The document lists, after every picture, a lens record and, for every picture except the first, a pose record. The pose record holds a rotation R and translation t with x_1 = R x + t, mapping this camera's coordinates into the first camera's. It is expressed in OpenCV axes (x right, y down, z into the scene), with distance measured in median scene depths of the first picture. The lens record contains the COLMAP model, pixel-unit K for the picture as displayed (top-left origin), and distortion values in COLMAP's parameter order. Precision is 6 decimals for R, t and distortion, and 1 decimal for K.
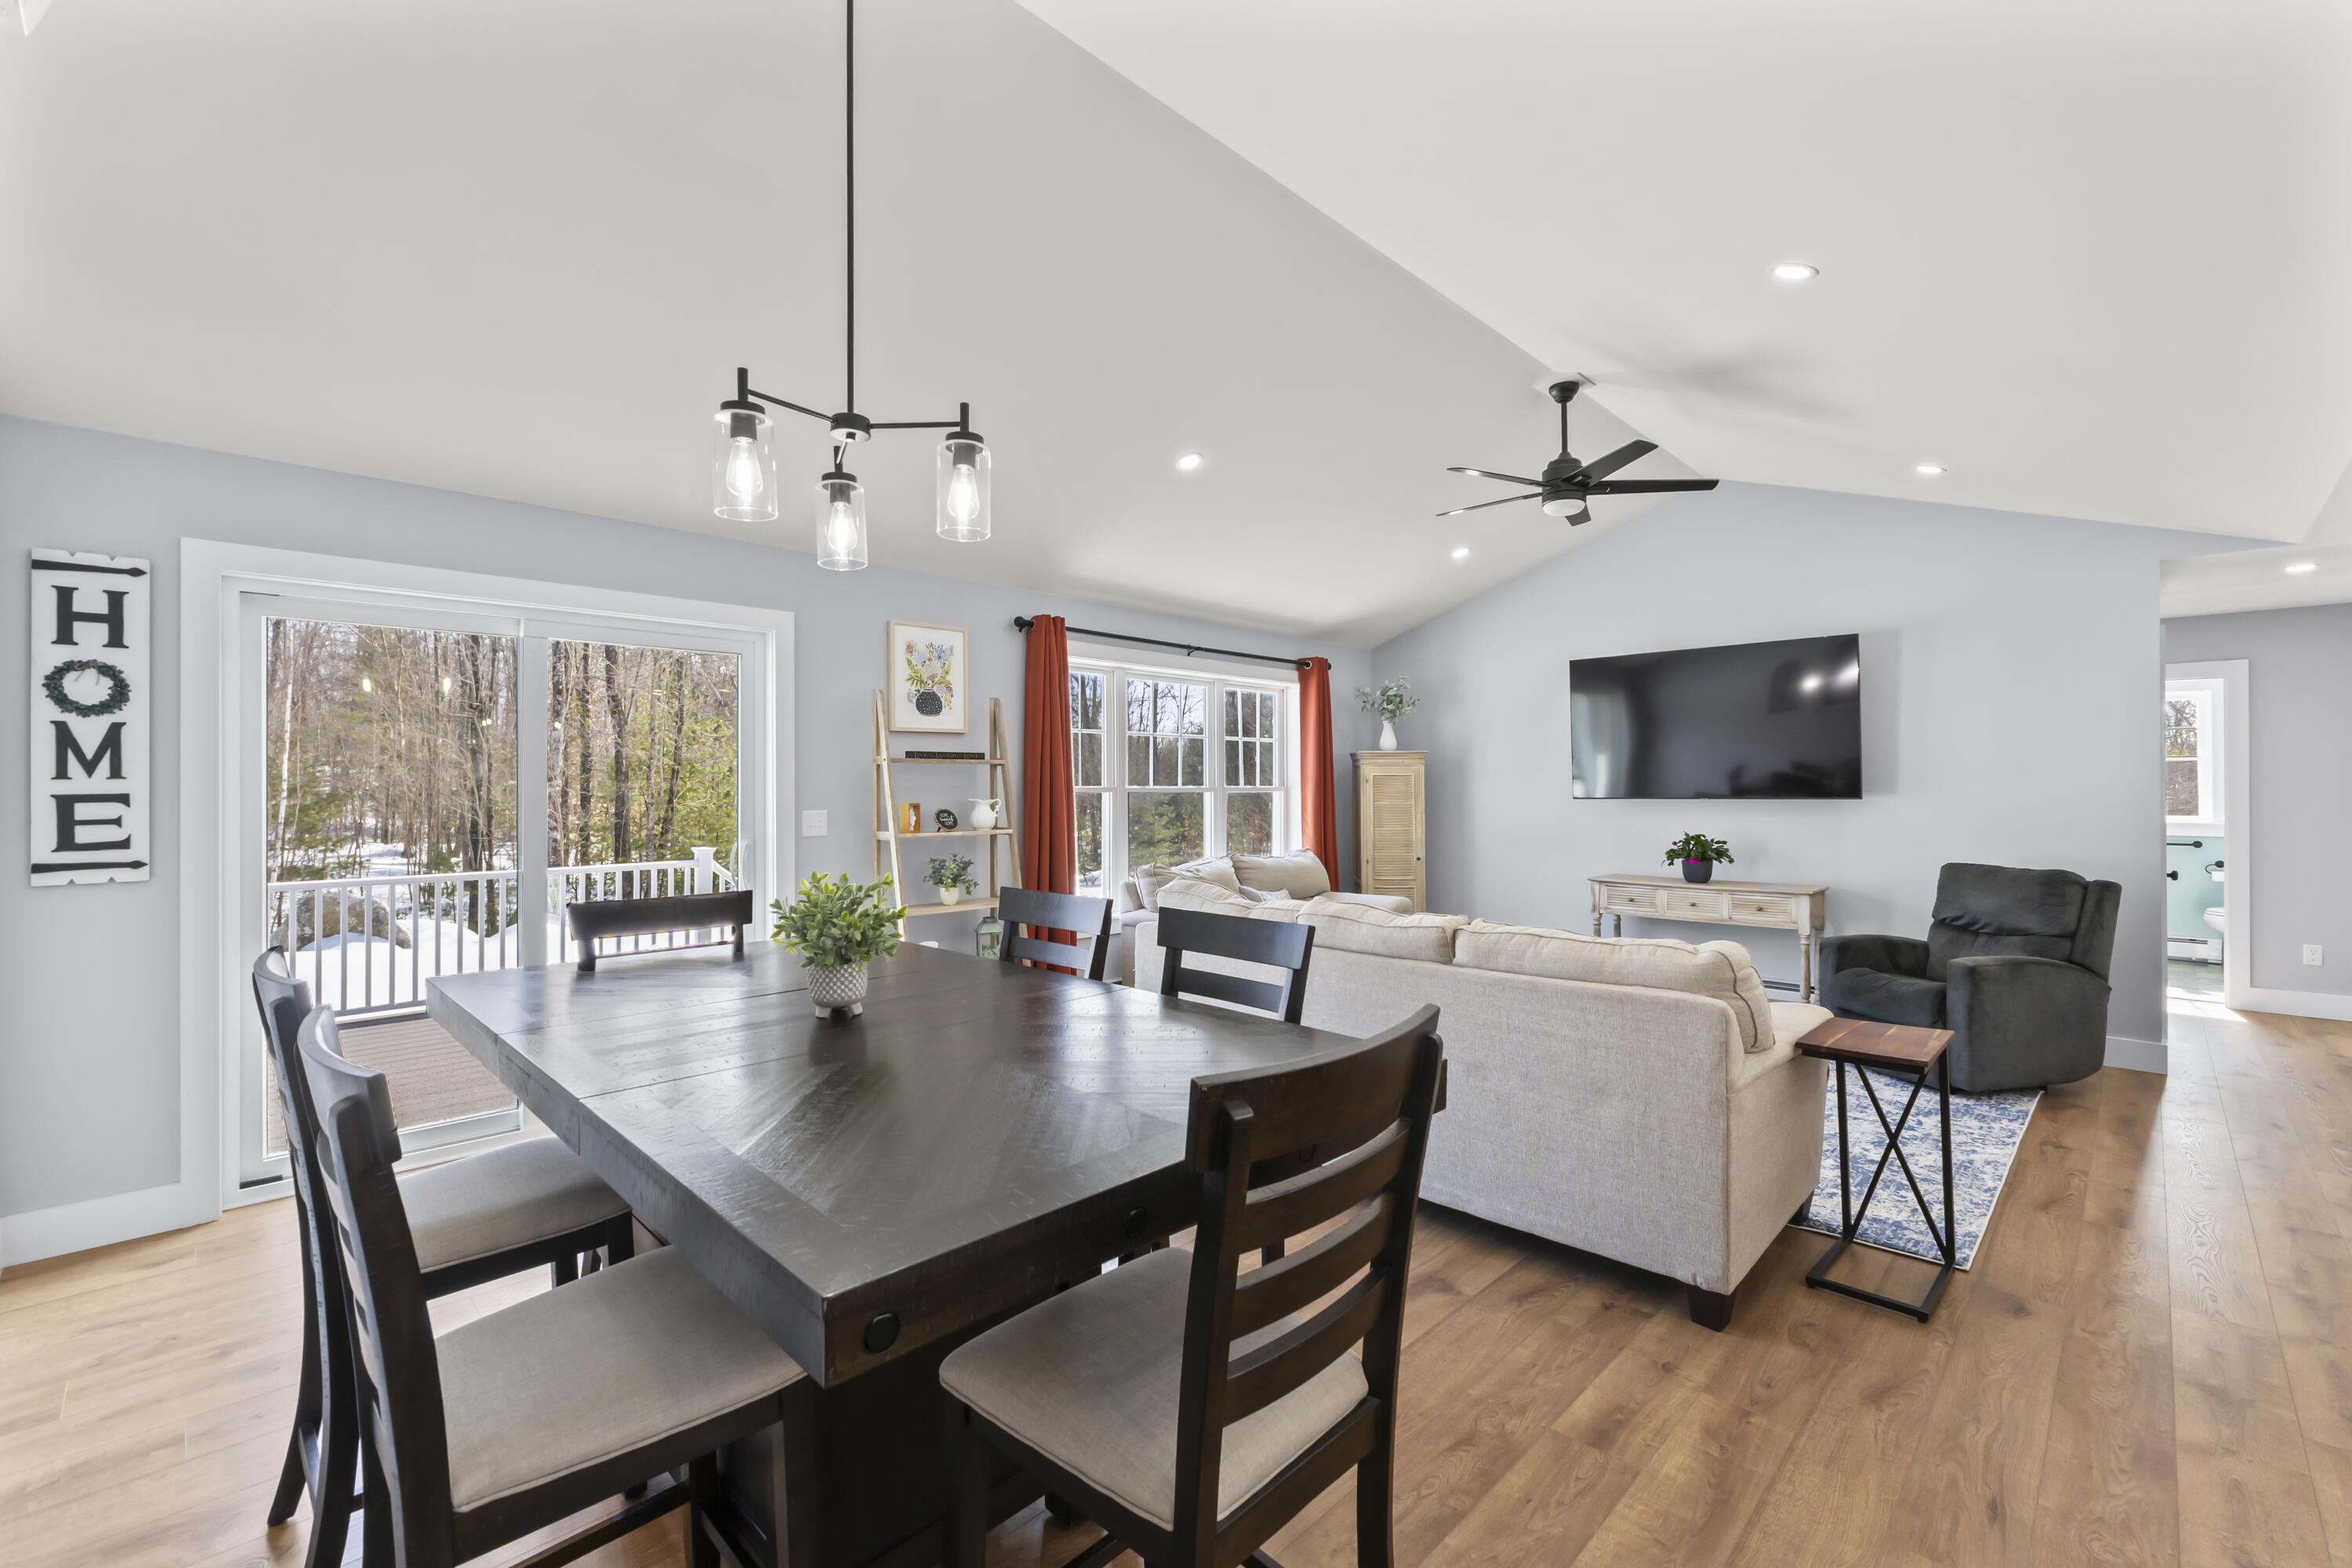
lens RADIAL K [[988.4, 0, 1176.0], [0, 988.4, 784.0], [0, 0, 1]] dist [-0.010107, 0.000186]
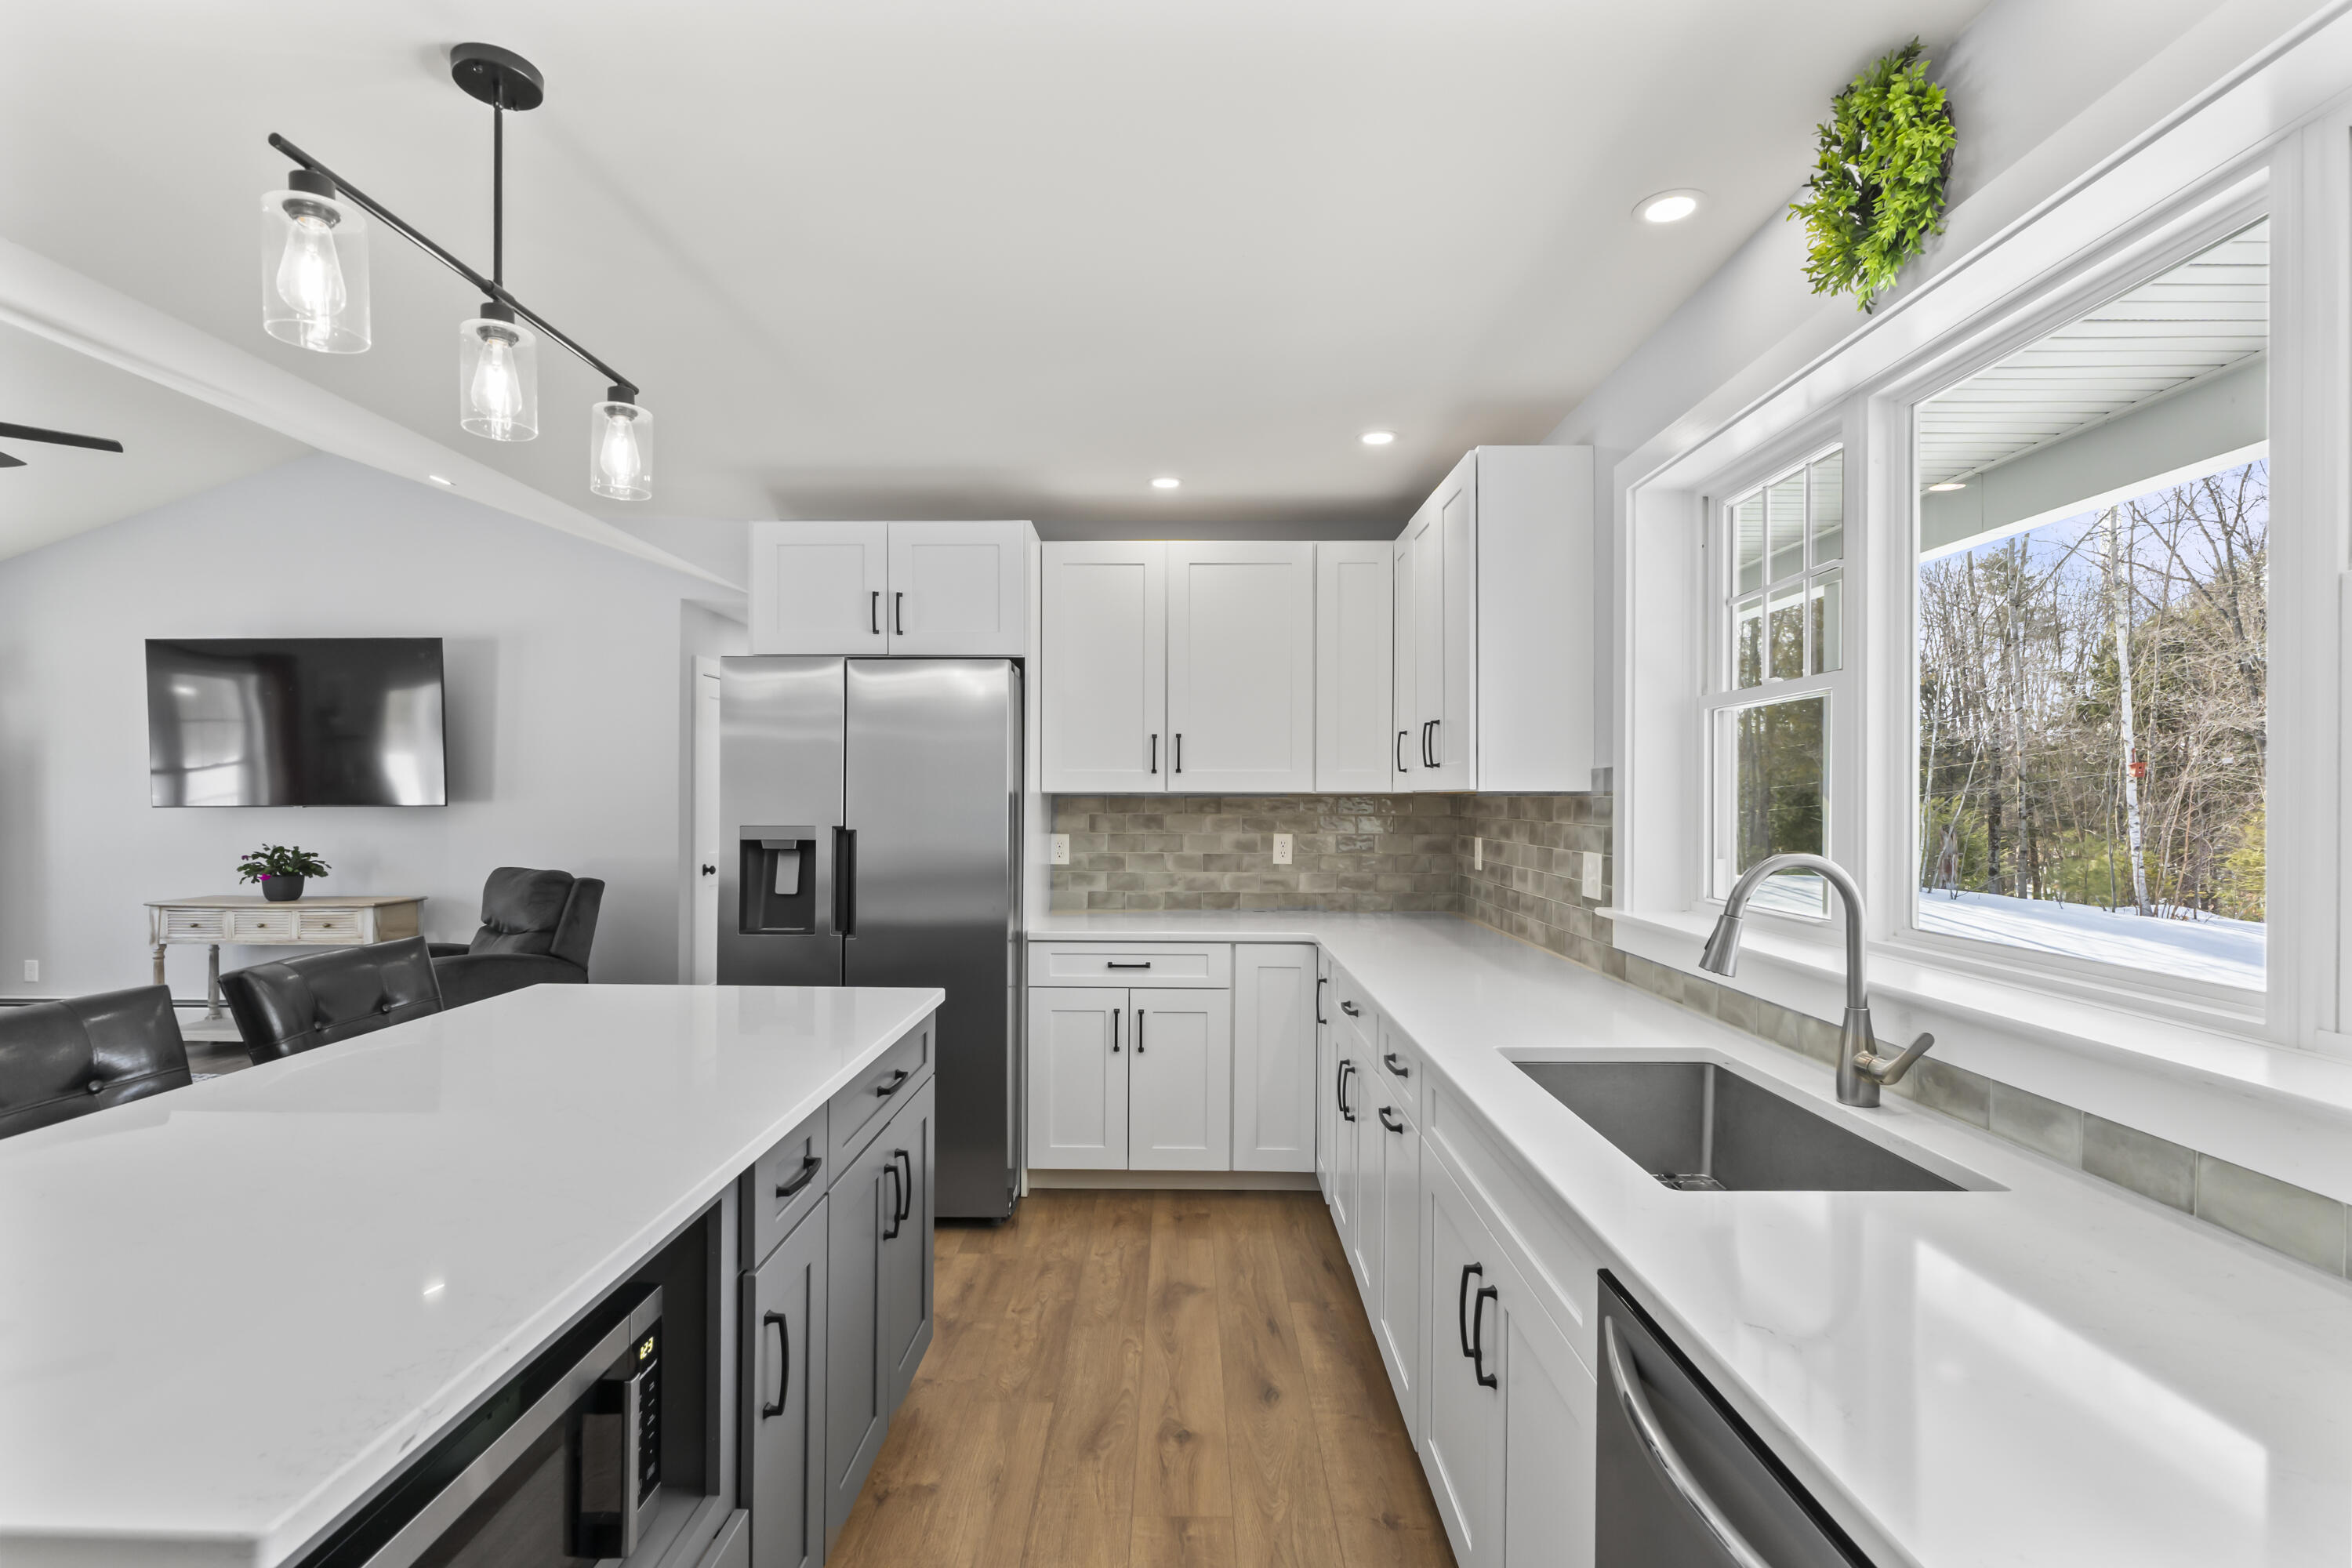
lens RADIAL K [[1084.9, 0, 1164.0], [0, 1084.9, 792.5], [0, 0, 1]] dist [-0.002262, -0.000228]
pose [[0.715470, 0.005176, 0.698625, 0.512112], [-0.005910, 0.999982, -0.001357, -0.001296], [-0.698619, -0.003158, 0.715487, -0.318147]]
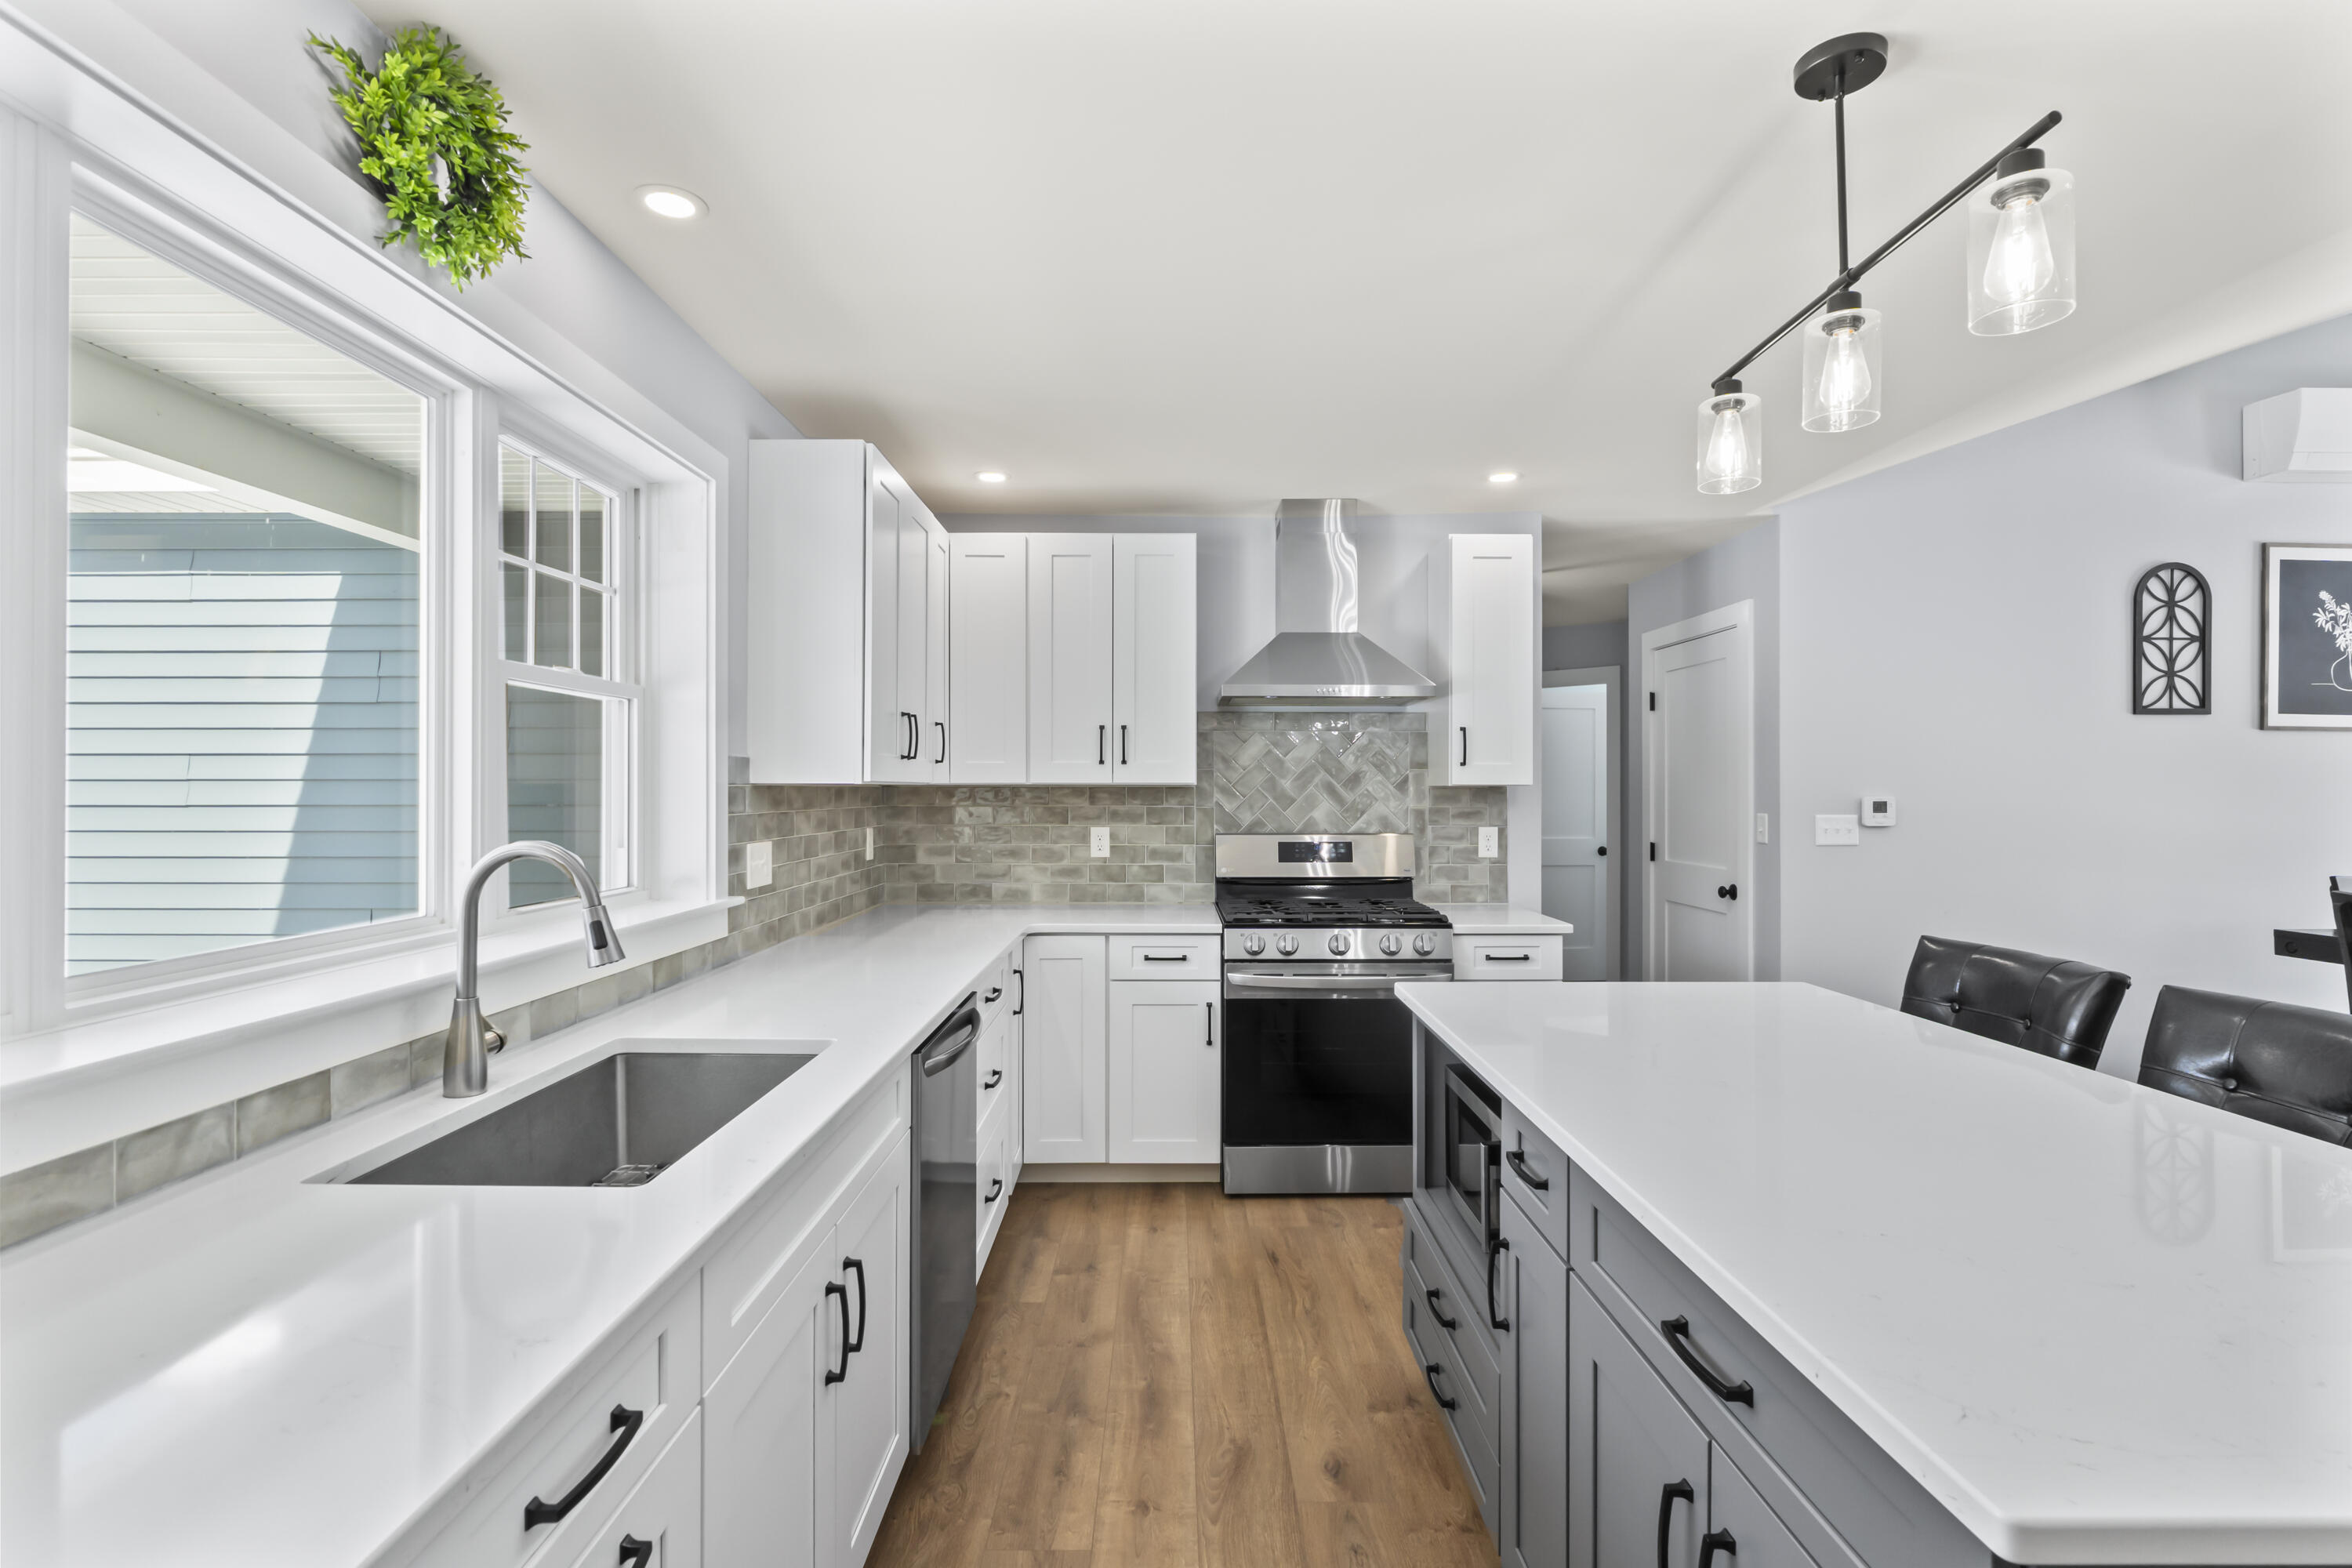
lens RADIAL K [[1082.2, 0, 1177.3], [0, 1082.2, 785.1], [0, 0, 1]] dist [-0.004753, -0.000327]
pose [[-0.703726, -0.002114, -0.710469, 0.986623], [0.000436, 0.999994, -0.003407, -0.000168], [0.710472, -0.002707, -0.703721, 0.163743]]
